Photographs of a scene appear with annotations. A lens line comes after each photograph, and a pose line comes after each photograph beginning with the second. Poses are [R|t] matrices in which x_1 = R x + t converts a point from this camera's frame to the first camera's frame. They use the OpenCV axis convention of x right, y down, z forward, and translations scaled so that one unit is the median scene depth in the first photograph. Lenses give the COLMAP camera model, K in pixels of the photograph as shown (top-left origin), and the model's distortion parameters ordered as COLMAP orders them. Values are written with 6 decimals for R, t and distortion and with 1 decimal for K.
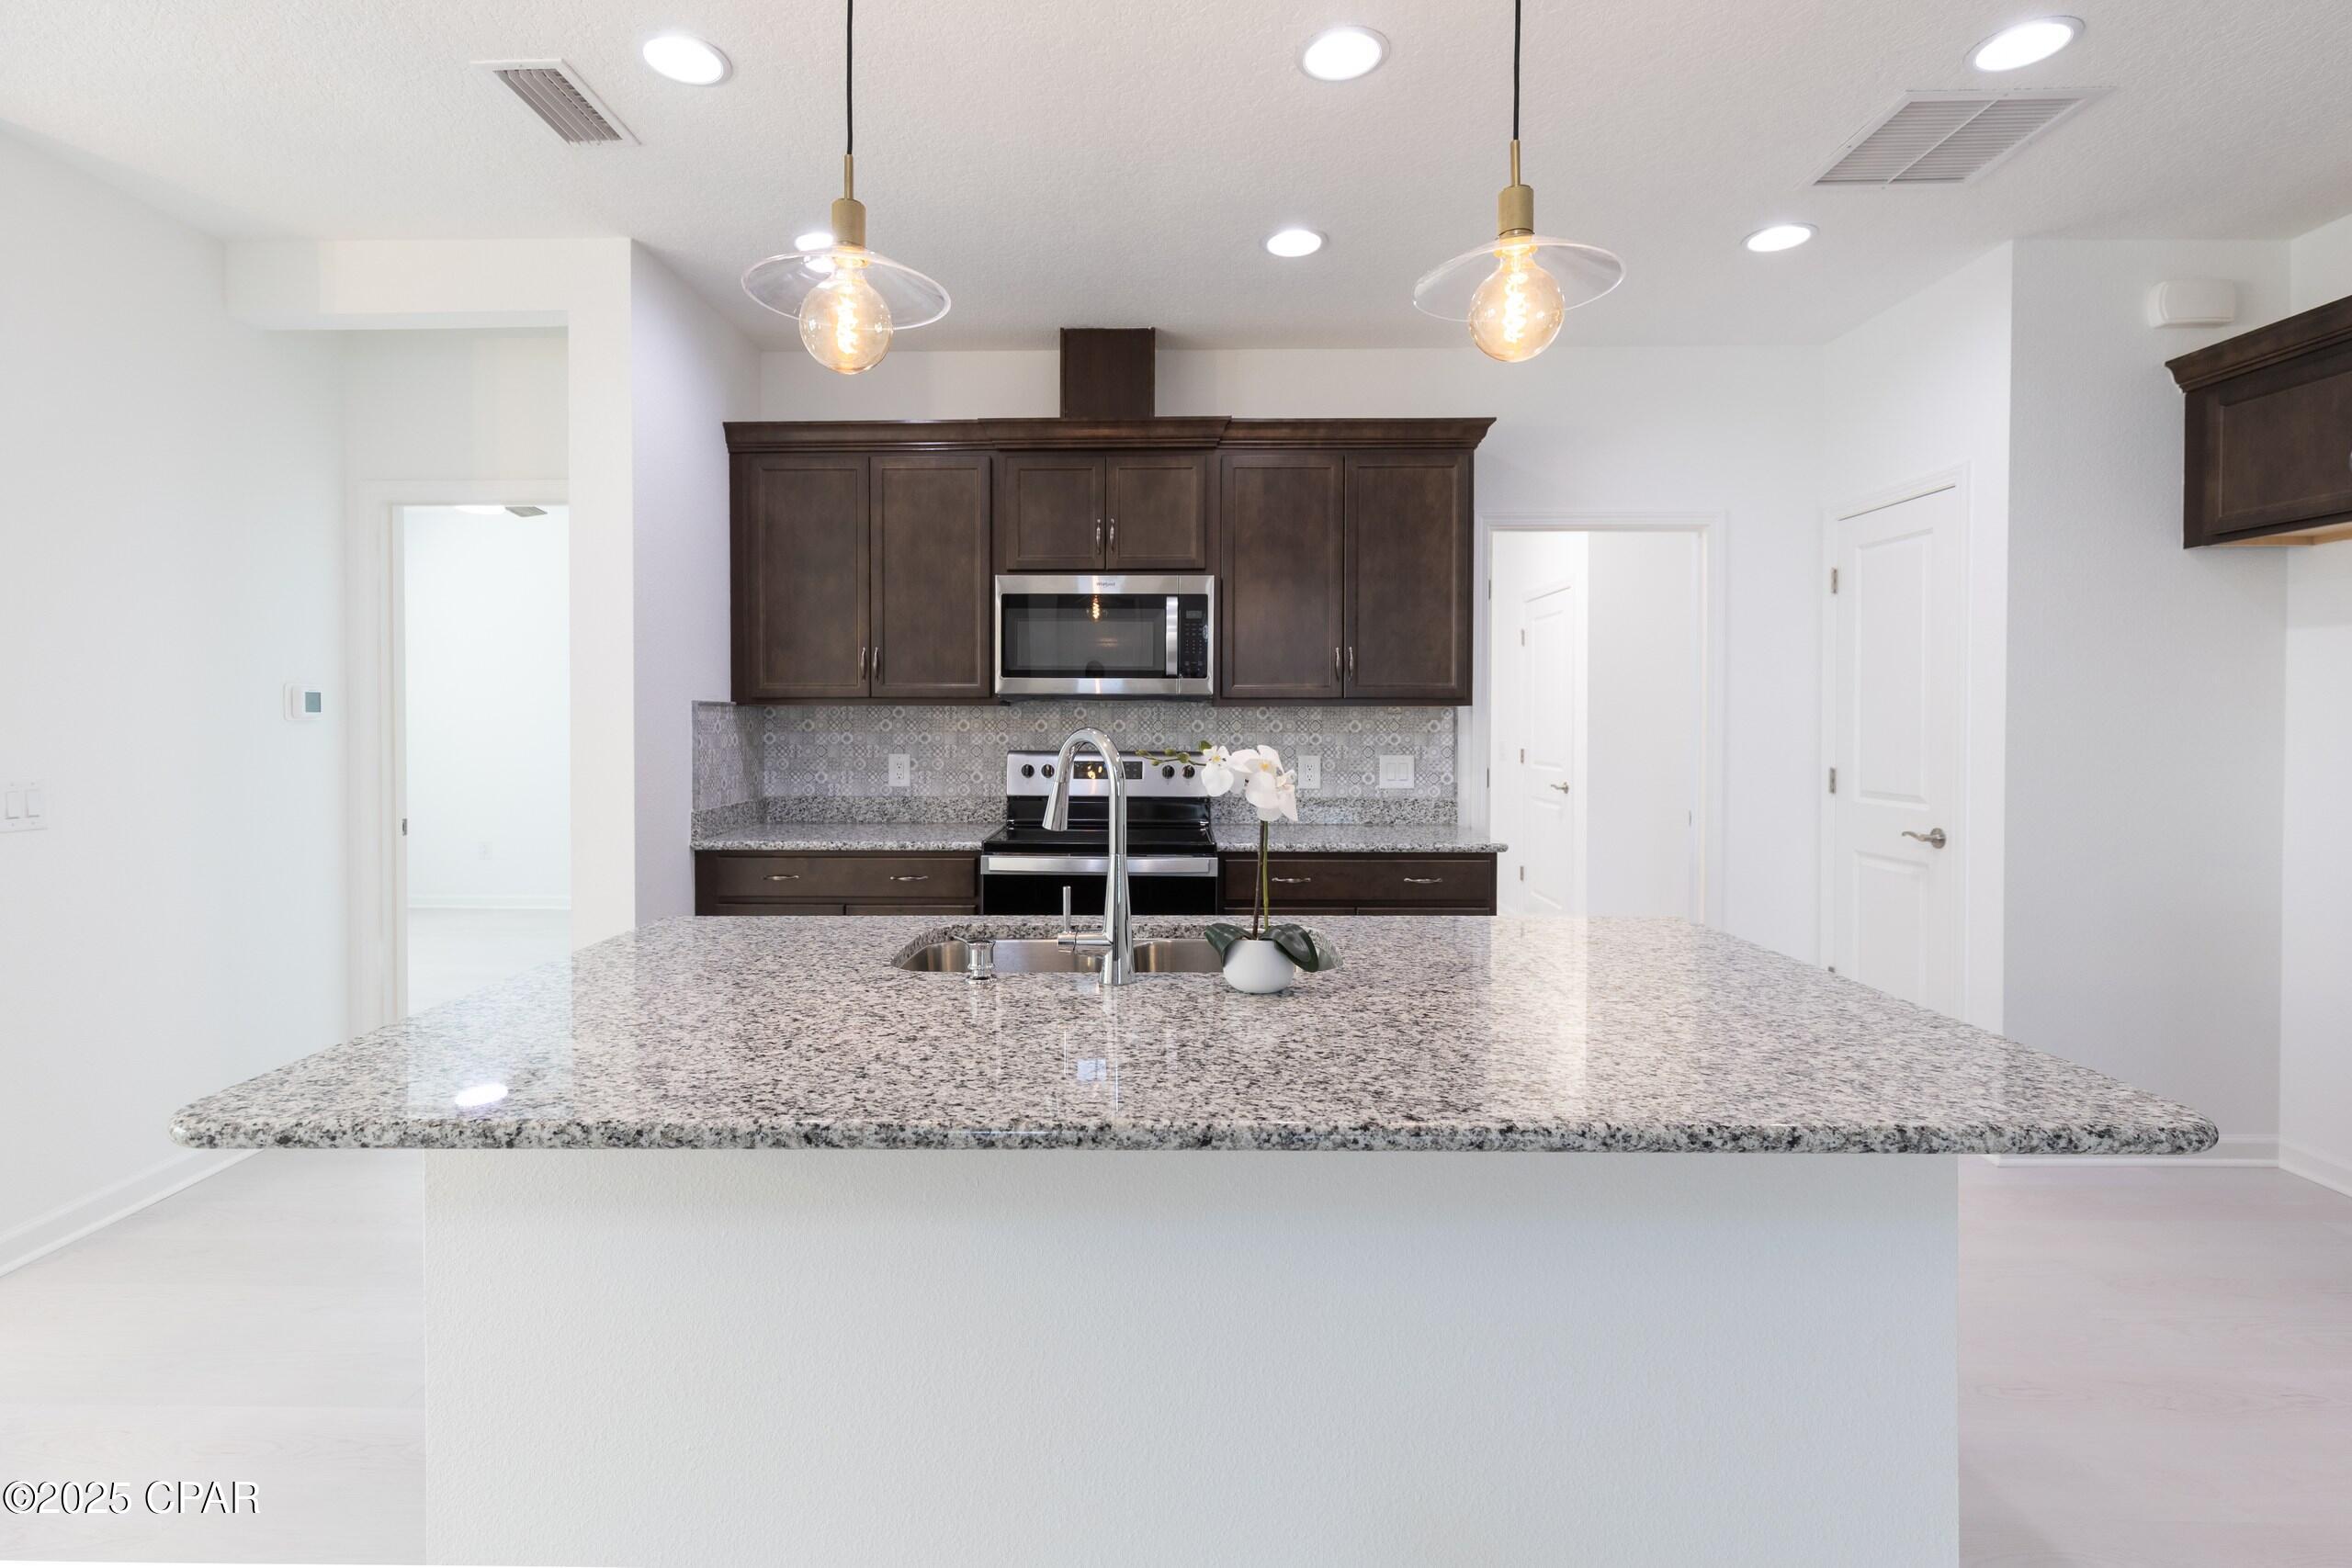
lens RADIAL K [[1098.8, 0, 1146.2], [0, 1098.8, 731.9], [0, 0, 1]] dist [0.010283, -0.001570]
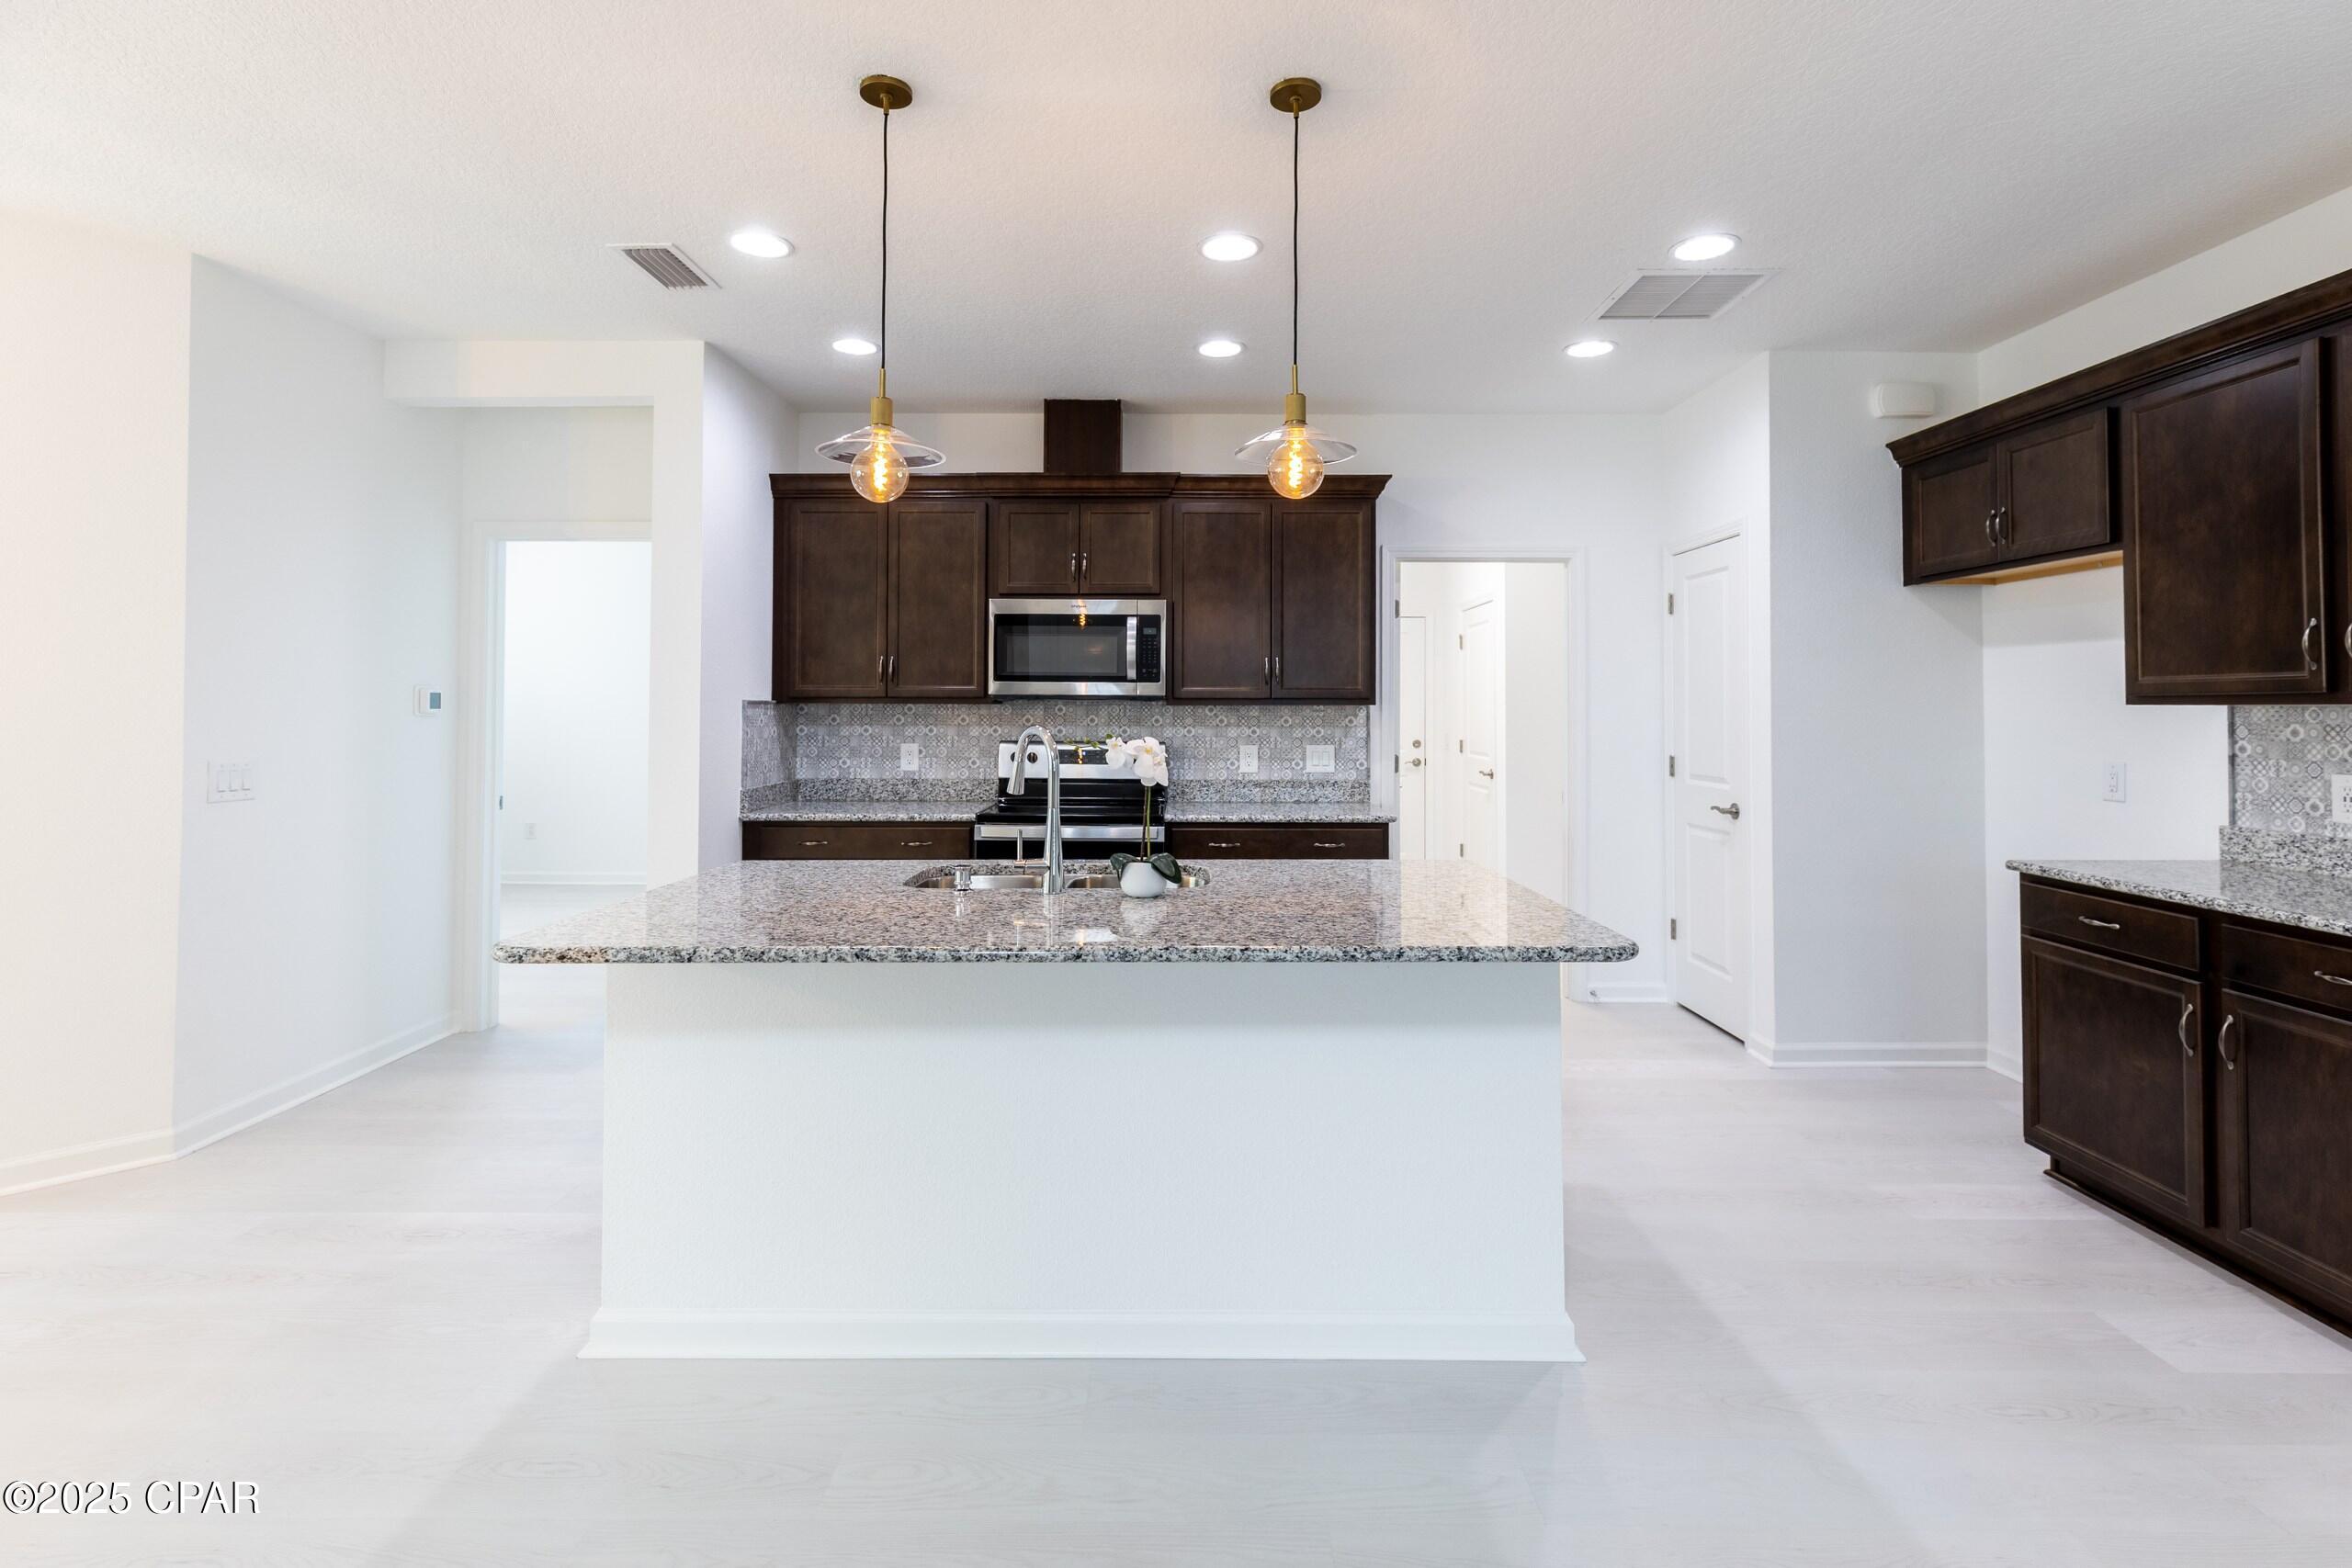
lens RADIAL K [[1098.8, 0, 1175.1], [0, 1098.8, 684.7], [0, 0, 1]] dist [0.010283, -0.001570]
pose [[0.999872, 0.002400, 0.015814, 0.051972], [-0.001854, 0.999404, -0.034459, -0.003592], [-0.015887, 0.034425, 0.999281, -0.233475]]
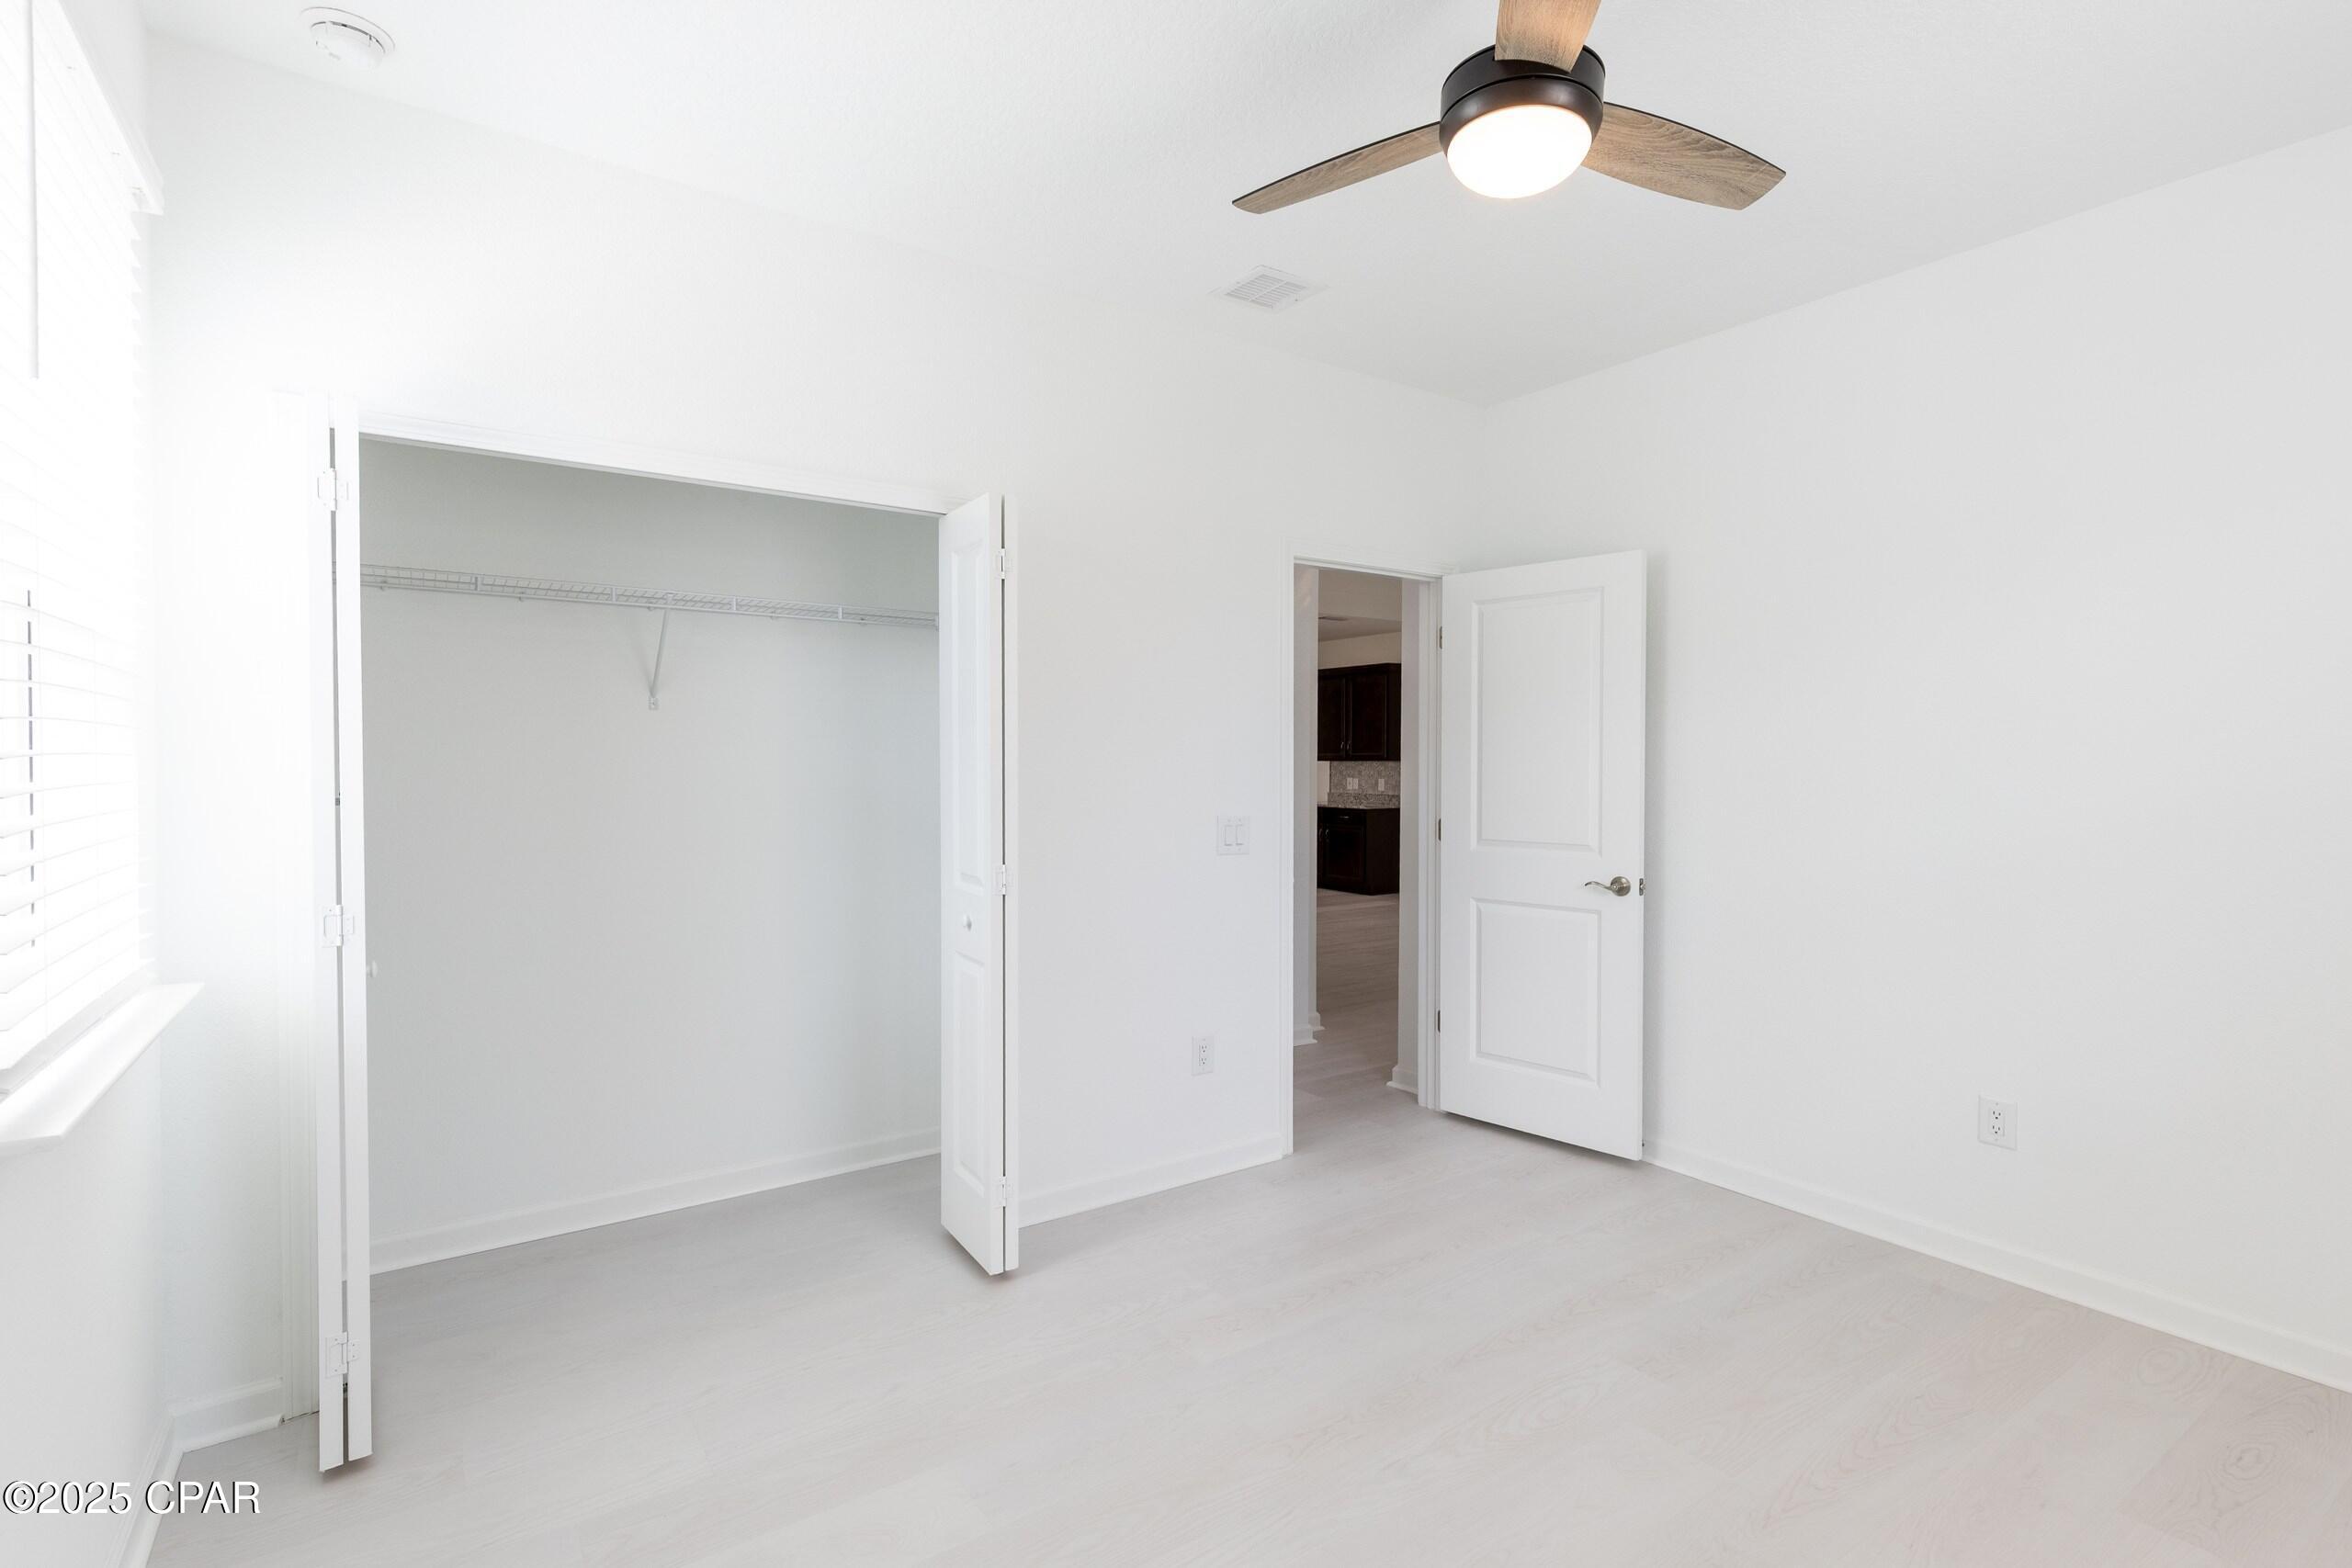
lens RADIAL K [[1098.8, 0, 1182.0], [0, 1098.8, 775.0], [0, 0, 1]] dist [0.010283, -0.001570]
pose [[0.816456, -0.010337, 0.577315, -1.317803], [0.010483, 0.999940, 0.003079, 0.007601], [-0.577312, 0.003538, 0.816516, -1.751715]]
